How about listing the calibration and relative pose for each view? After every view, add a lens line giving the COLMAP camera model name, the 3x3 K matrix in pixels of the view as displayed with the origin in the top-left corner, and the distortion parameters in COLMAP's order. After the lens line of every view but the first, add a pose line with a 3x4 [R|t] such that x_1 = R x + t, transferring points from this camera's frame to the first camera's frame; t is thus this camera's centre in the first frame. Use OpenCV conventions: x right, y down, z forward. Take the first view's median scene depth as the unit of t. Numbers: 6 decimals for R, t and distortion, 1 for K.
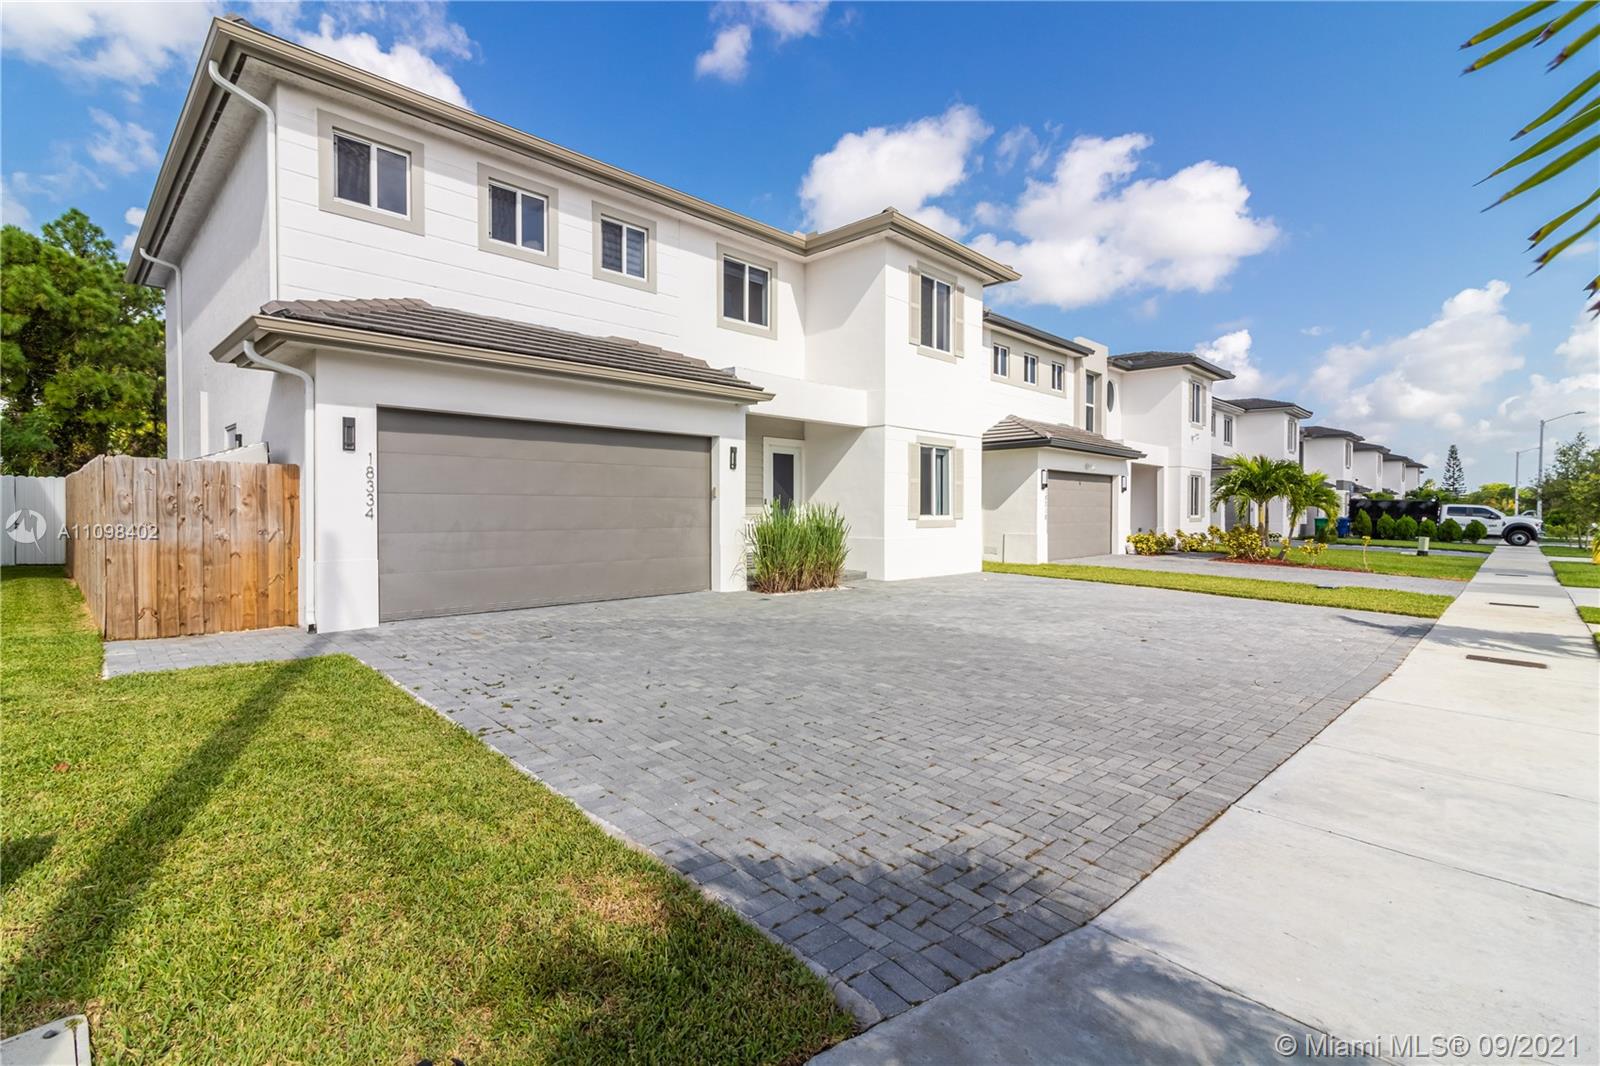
lens RADIAL K [[749.8, 0, 794.8], [0, 749.8, 525.2], [0, 0, 1]] dist [0.003000, 0.000569]
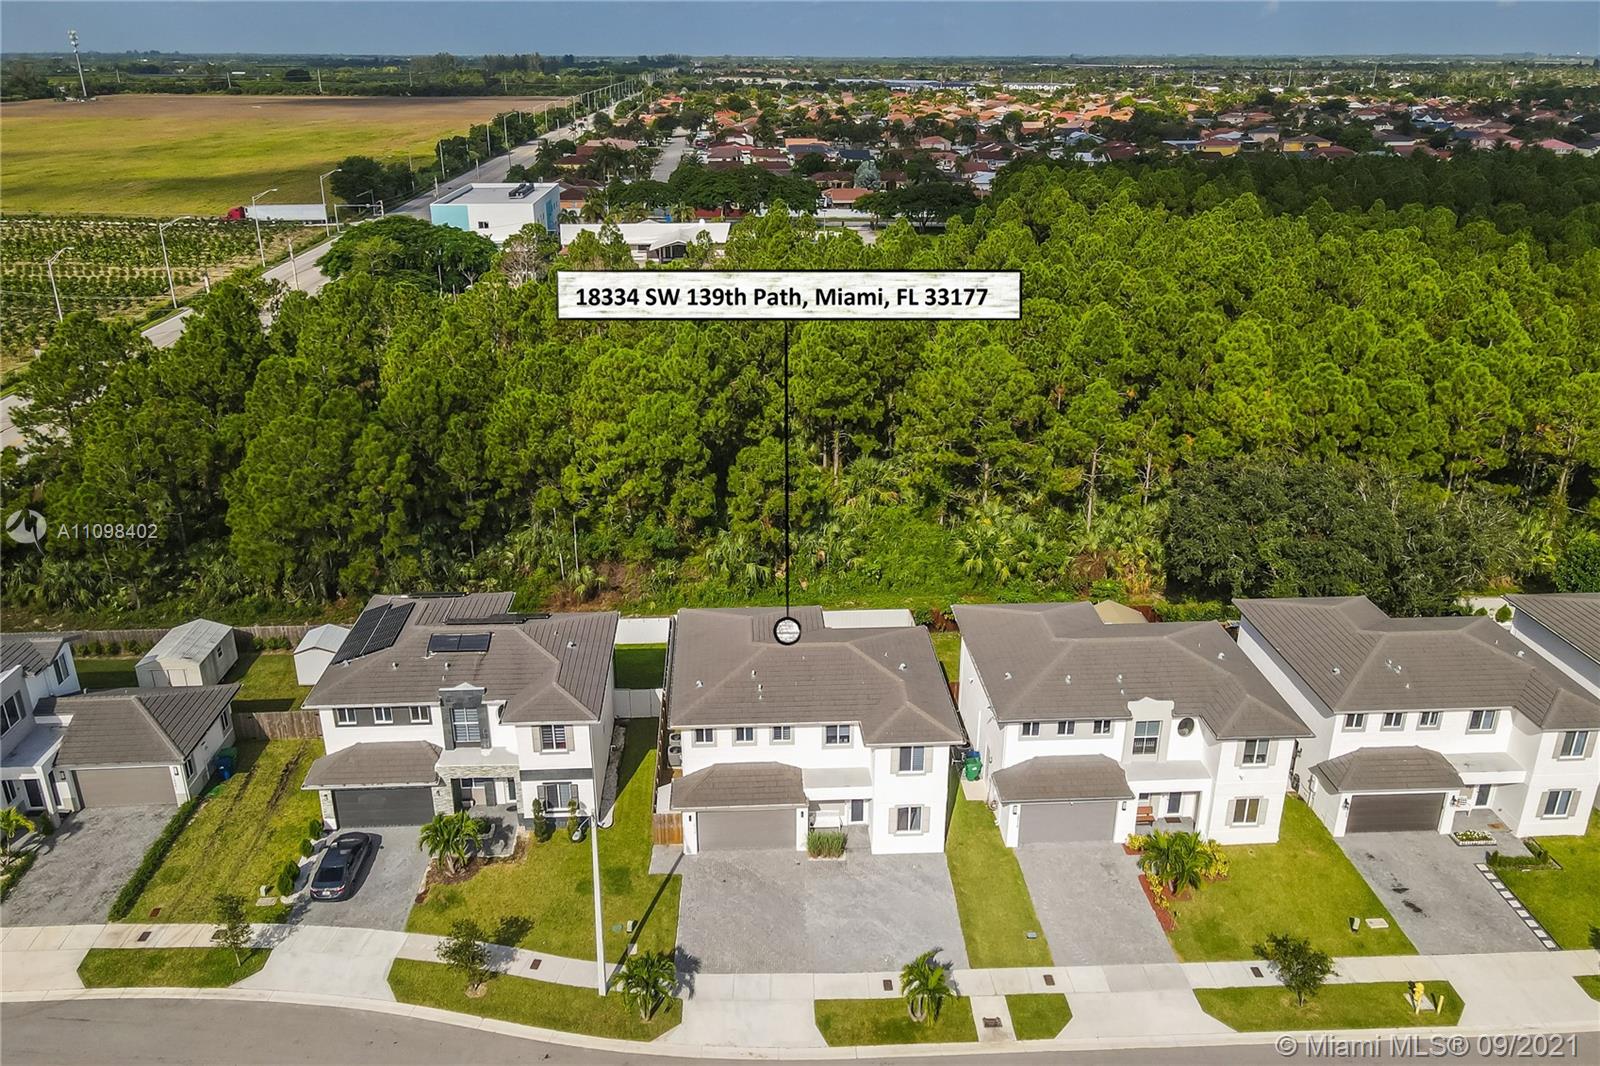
lens RADIAL K [[1176.2, 0, 796.3], [0, 1176.2, 560.7], [0, 0, 1]] dist [0.018458, 0.005715]
pose [[0.730976, 0.265205, -0.628761, 2.500349], [-0.012288, 0.926358, 0.376443, -2.698074], [0.682293, -0.267444, 0.680404, -1.890458]]
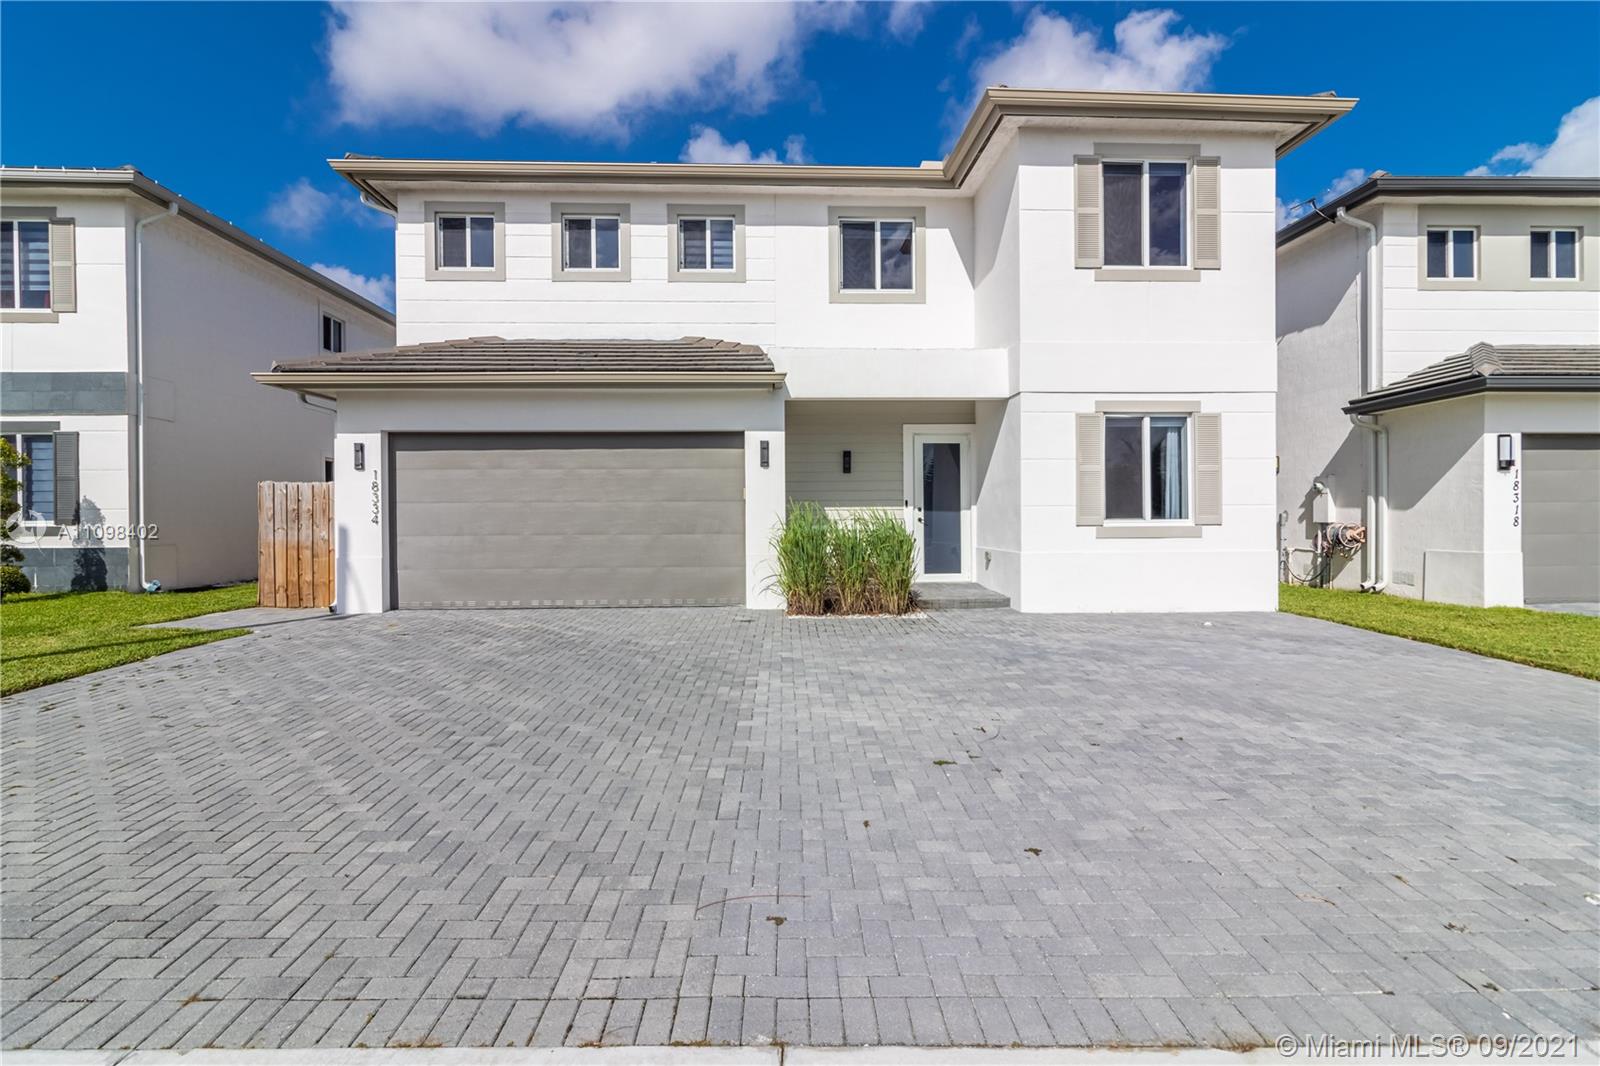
lens RADIAL K [[749.8, 0, 794.8], [0, 749.8, 525.2], [0, 0, 1]] dist [0.003000, 0.000569]
pose [[0.723057, -0.002677, -0.690783, 0.510520], [-0.006612, 0.999920, -0.010795, 0.001259], [0.690757, 0.012372, 0.722981, 0.384979]]
